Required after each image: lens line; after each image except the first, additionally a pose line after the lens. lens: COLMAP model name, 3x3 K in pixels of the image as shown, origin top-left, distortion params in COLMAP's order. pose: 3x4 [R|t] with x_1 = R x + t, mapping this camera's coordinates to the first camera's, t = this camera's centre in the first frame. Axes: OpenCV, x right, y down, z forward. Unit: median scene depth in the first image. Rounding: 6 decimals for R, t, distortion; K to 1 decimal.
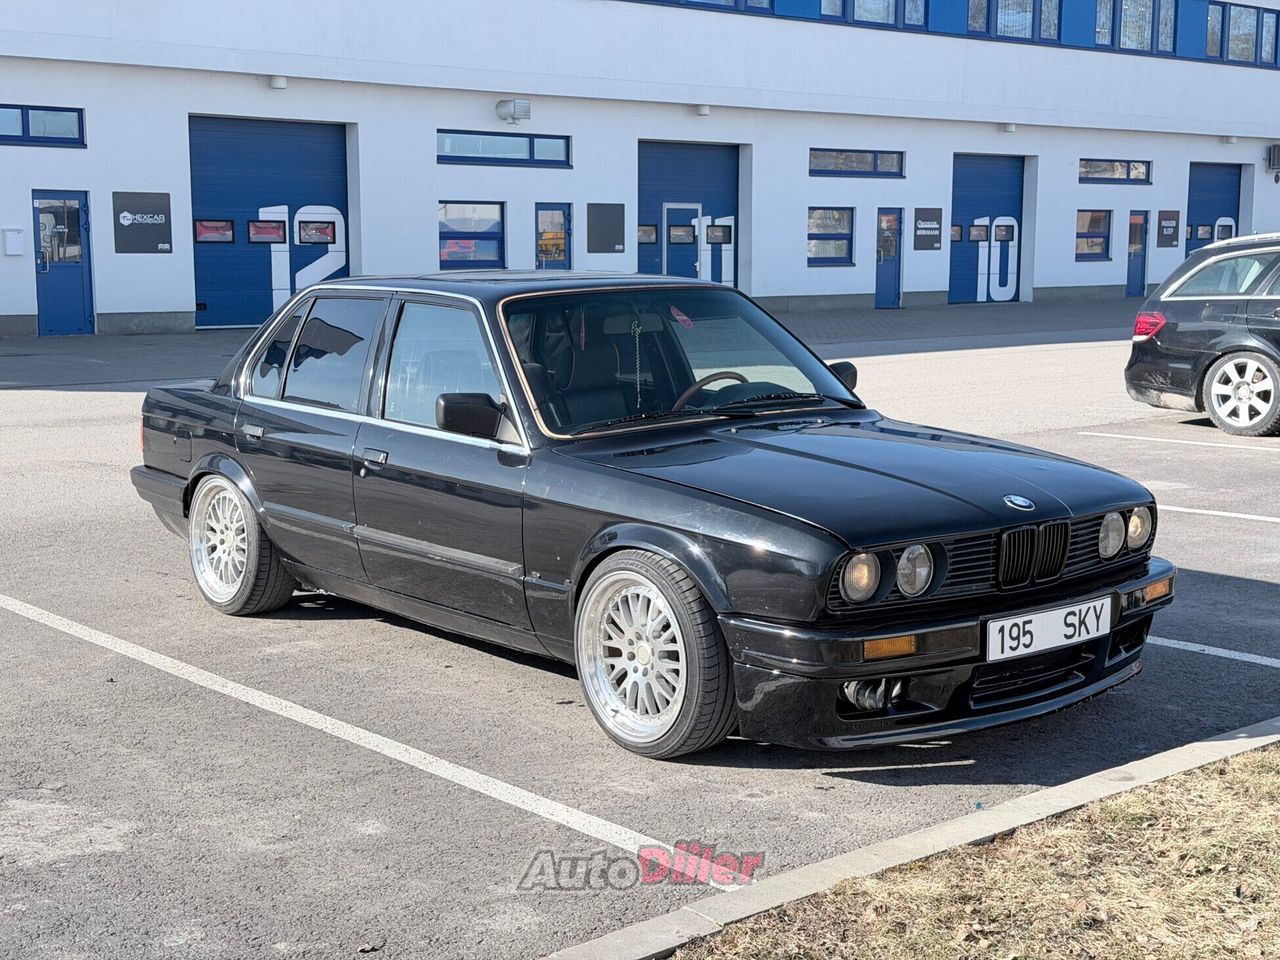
lens RADIAL K [[1773.5, 0, 638.5], [0, 1773.5, 485.7], [0, 0, 1]] dist [0.210182, -0.459134]
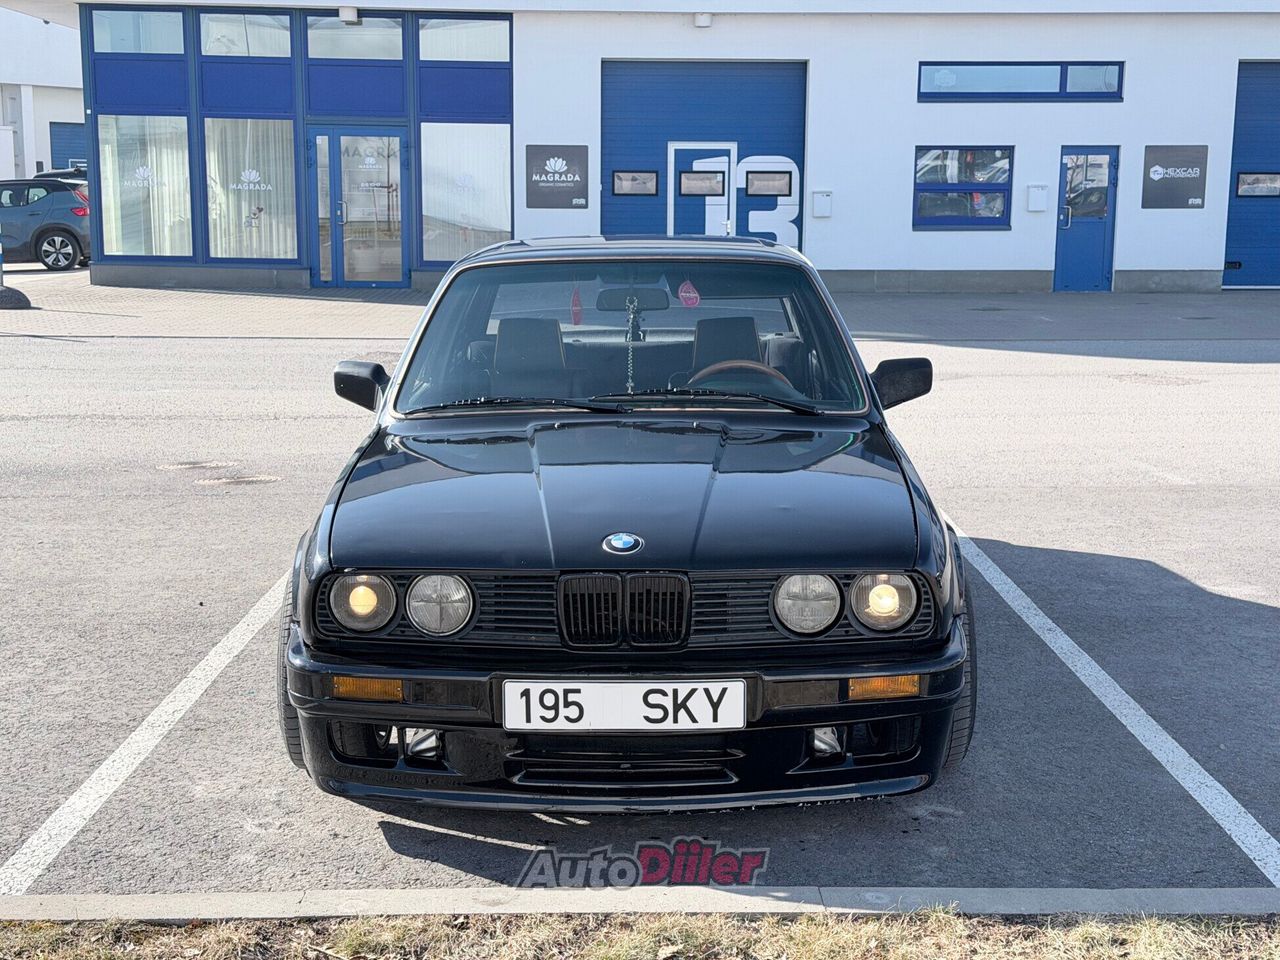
lens RADIAL K [[1773.5, 0, 638.5], [0, 1773.5, 485.7], [0, 0, 1]] dist [0.210182, -0.459134]
pose [[0.771545, 0.109561, -0.626670, 0.707687], [-0.093405, 0.993893, 0.058763, -0.063286], [0.629281, 0.013196, 0.777066, 0.382398]]
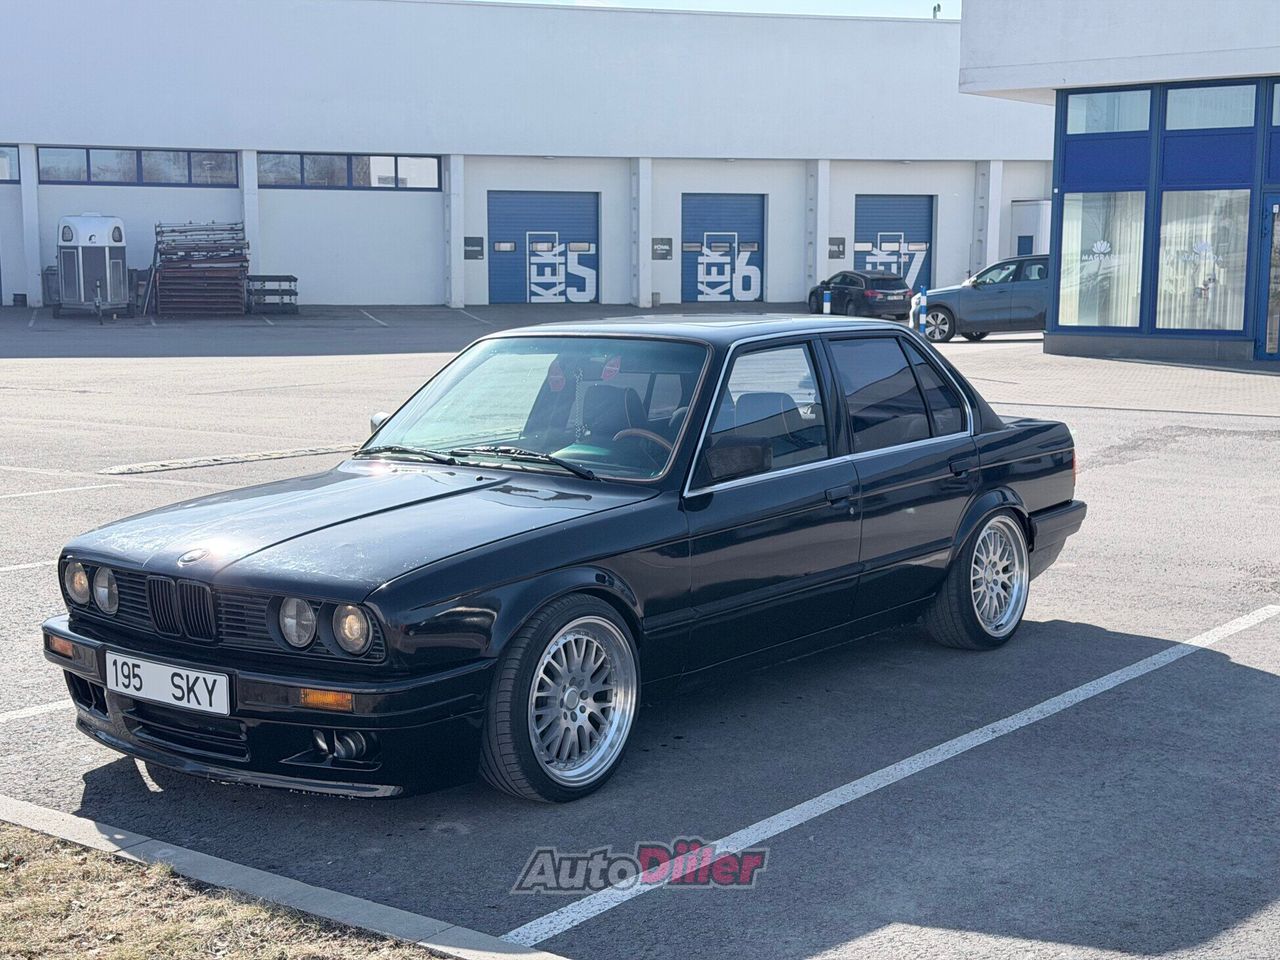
lens RADIAL K [[1773.5, 0, 638.5], [0, 1773.5, 485.7], [0, 0, 1]] dist [0.210182, -0.459134]
pose [[0.216788, 0.127148, -0.967903, 1.229285], [-0.134516, 0.985915, 0.099386, -0.162695], [0.966907, 0.108653, 0.230838, 0.995260]]
